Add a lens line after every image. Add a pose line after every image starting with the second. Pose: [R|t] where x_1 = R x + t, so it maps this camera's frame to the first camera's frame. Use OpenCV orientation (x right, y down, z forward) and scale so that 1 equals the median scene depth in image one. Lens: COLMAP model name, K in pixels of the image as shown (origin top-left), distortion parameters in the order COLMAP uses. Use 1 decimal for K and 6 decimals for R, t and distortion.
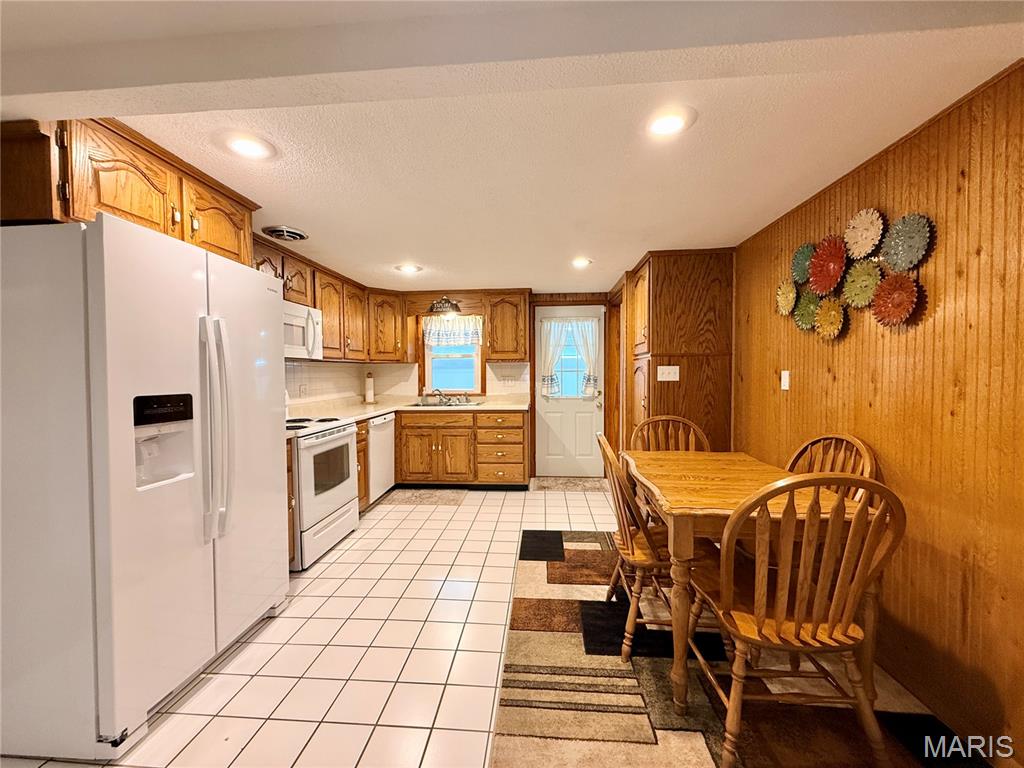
lens RADIAL K [[410.8, 0, 509.7], [0, 410.8, 383.6], [0, 0, 1]] dist [0.000640, -0.000194]
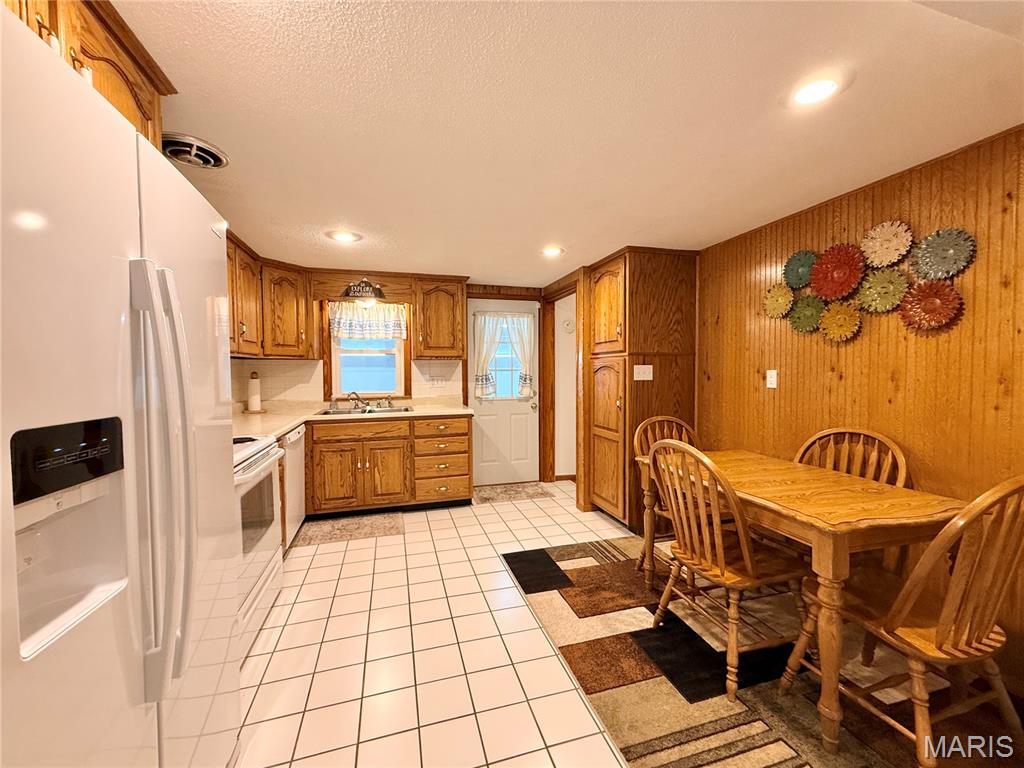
lens RADIAL K [[410.8, 0, 513.6], [0, 410.8, 383.7], [0, 0, 1]] dist [0.000640, -0.000194]
pose [[0.933468, -0.010664, 0.358502, -0.291756], [0.009630, 0.999943, 0.004670, -0.006481], [-0.358531, -0.000907, 0.933517, 0.217764]]
